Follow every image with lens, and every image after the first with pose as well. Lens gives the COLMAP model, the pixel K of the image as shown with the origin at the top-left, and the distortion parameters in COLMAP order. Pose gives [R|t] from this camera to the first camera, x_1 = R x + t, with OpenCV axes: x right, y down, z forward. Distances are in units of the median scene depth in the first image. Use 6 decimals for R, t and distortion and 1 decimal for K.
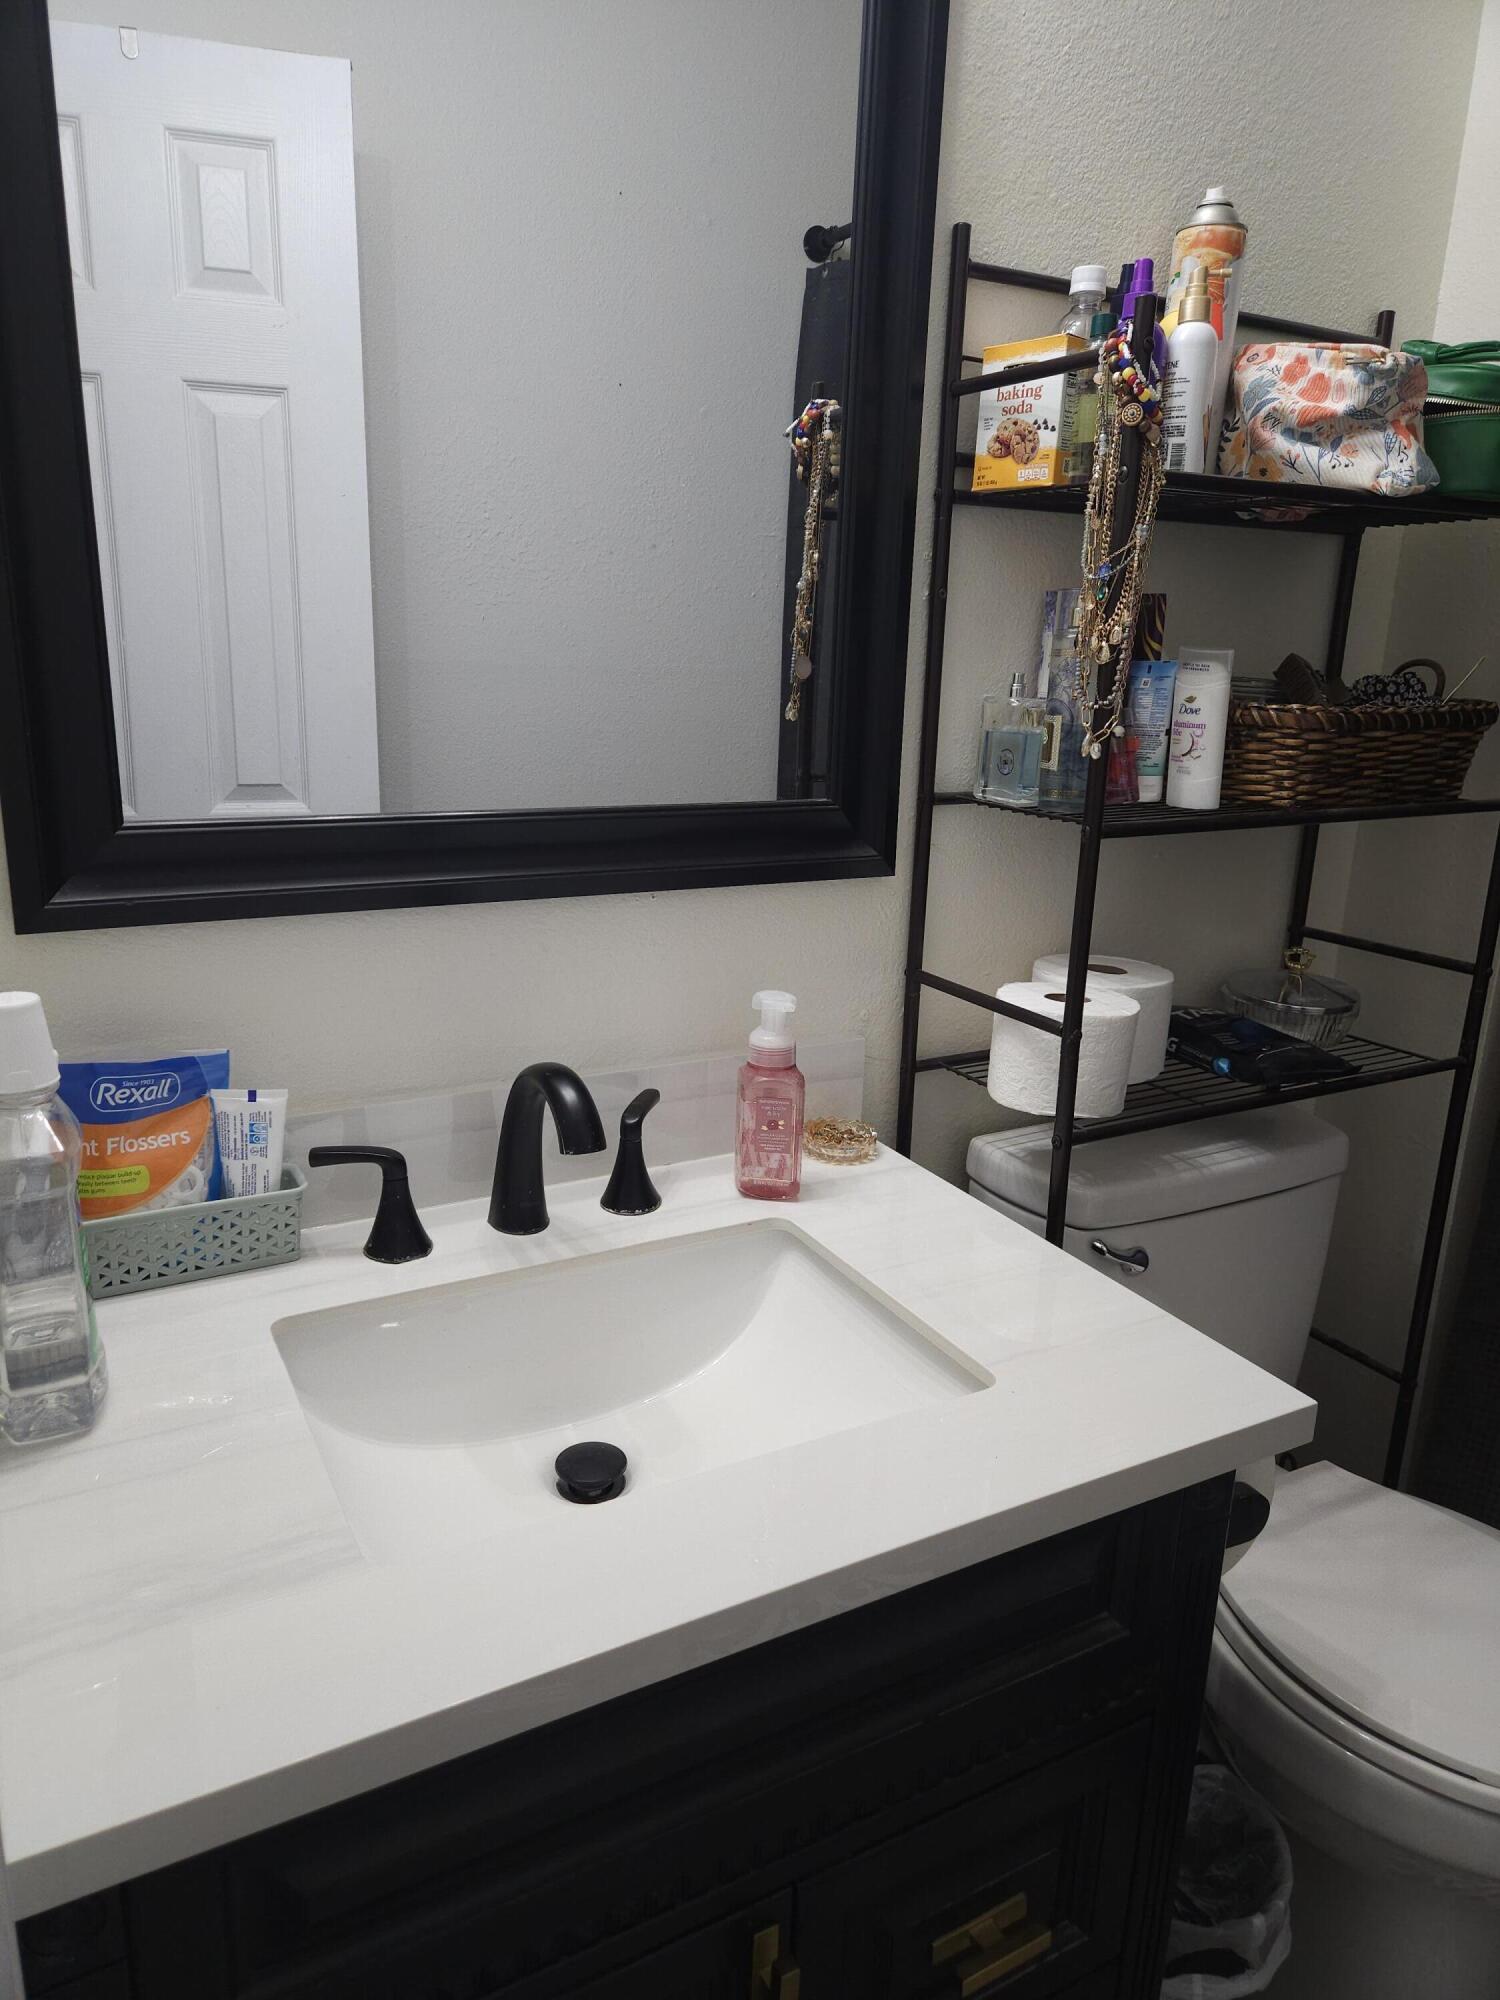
lens RADIAL K [[1343.0, 0, 750.0], [0, 1343.0, 1000.0], [0, 0, 1]] dist [0.032270, -0.006766]
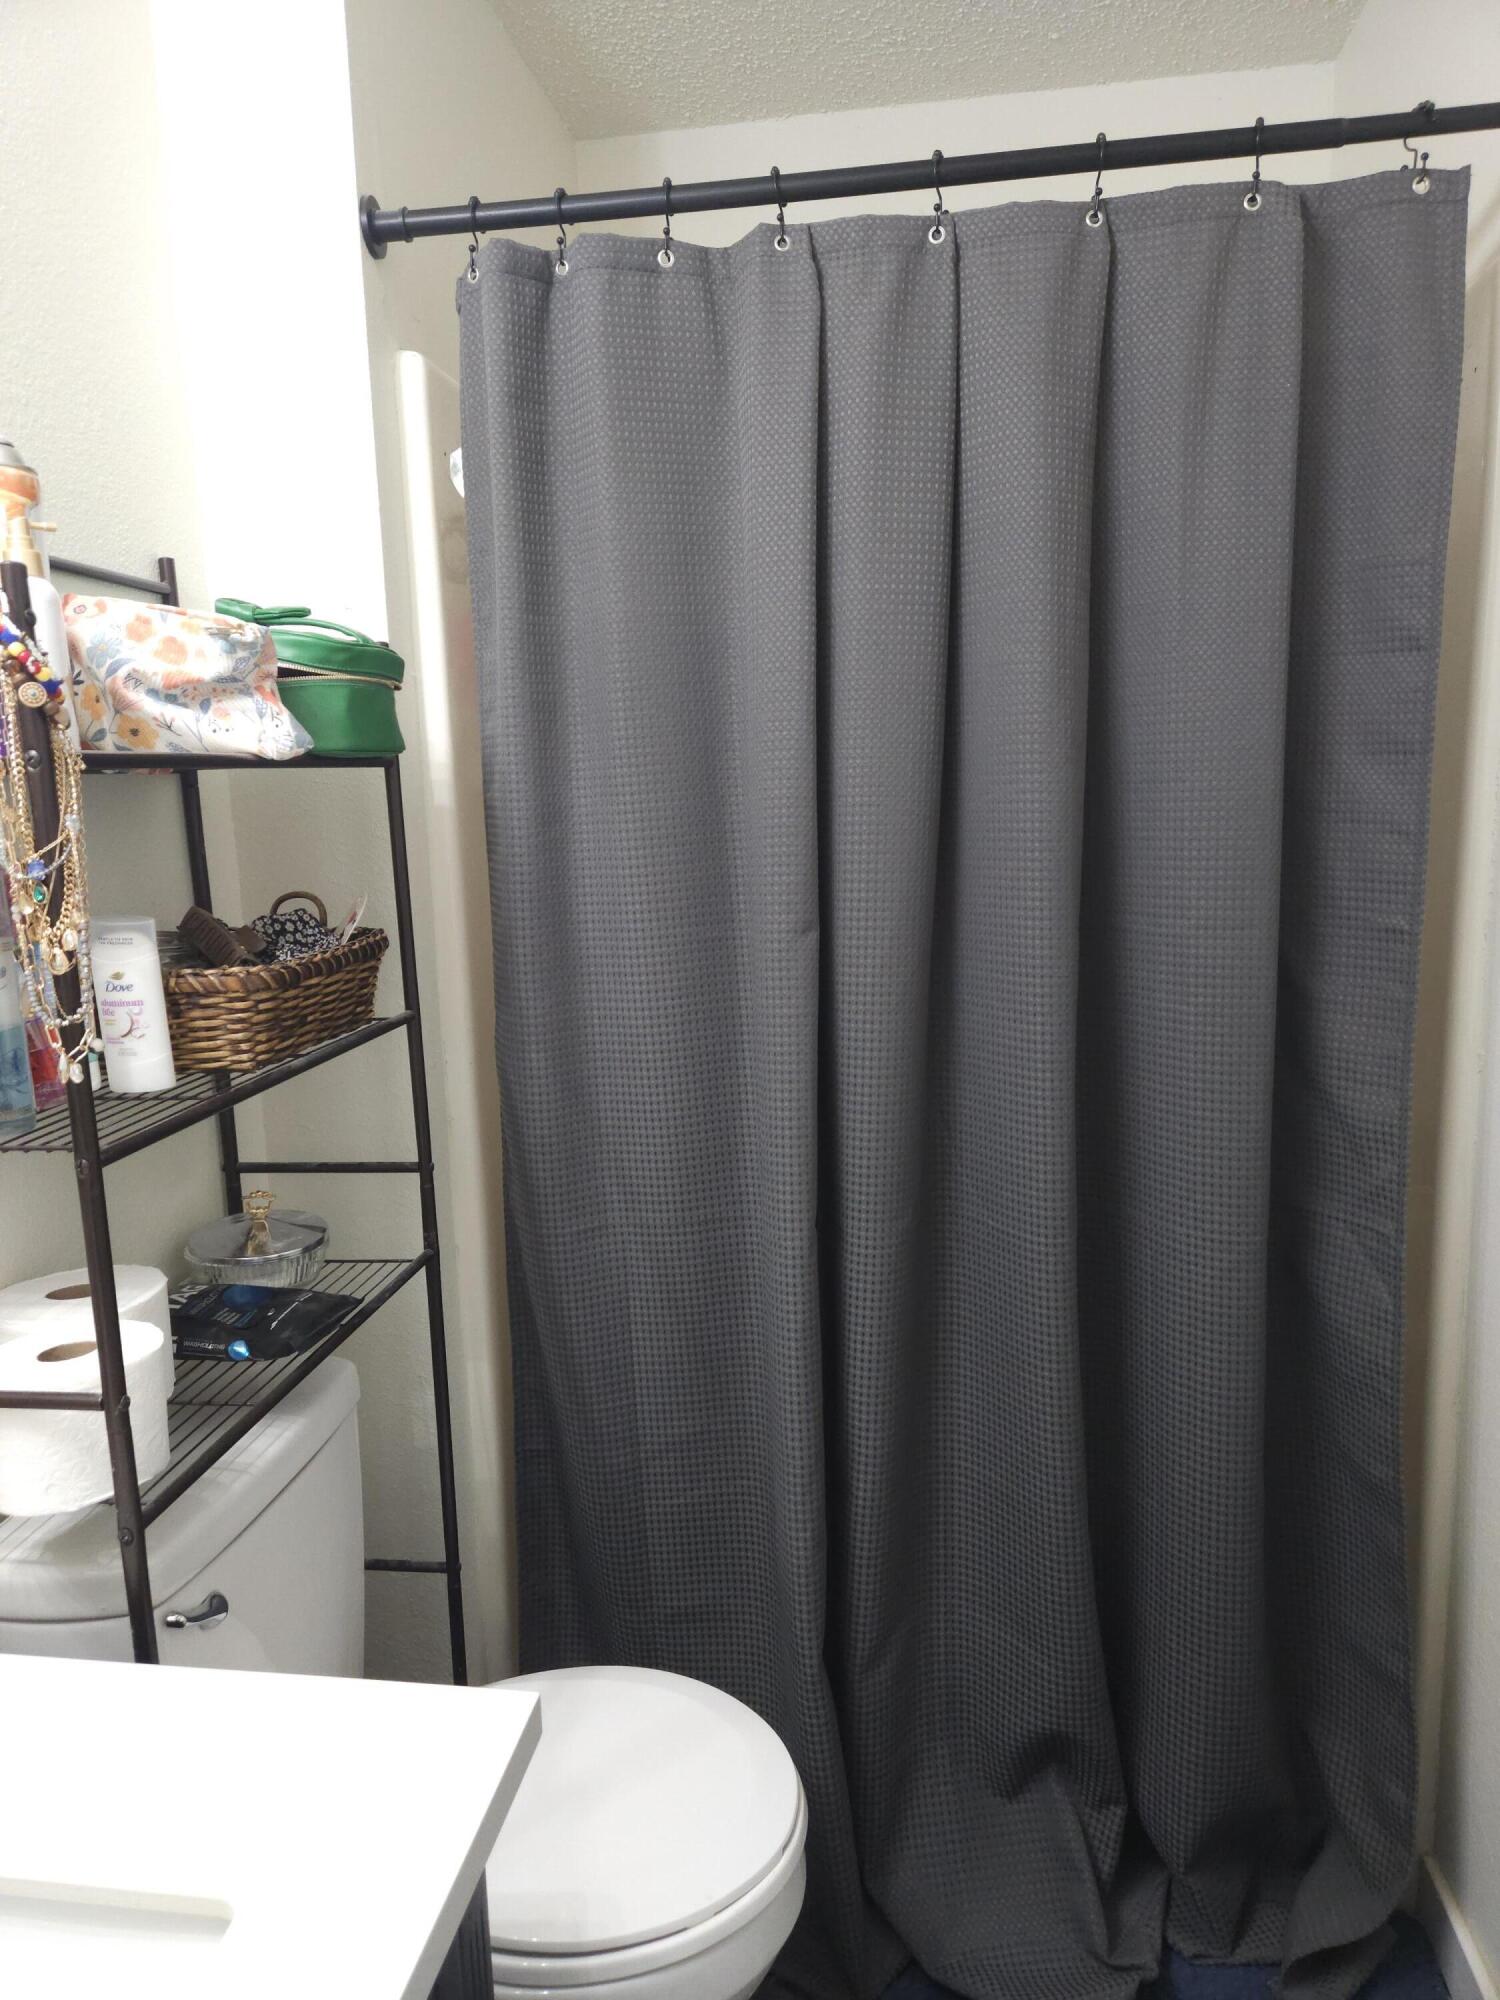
lens RADIAL K [[1334.4, 0, 750.0], [0, 1334.4, 1000.0], [0, 0, 1]] dist [0.089814, -0.077303]
pose [[0.611620, -0.177046, 0.771087, -0.115571], [0.253796, 0.967036, 0.020727, -0.123256], [-0.749338, 0.183022, 0.636392, 0.121414]]
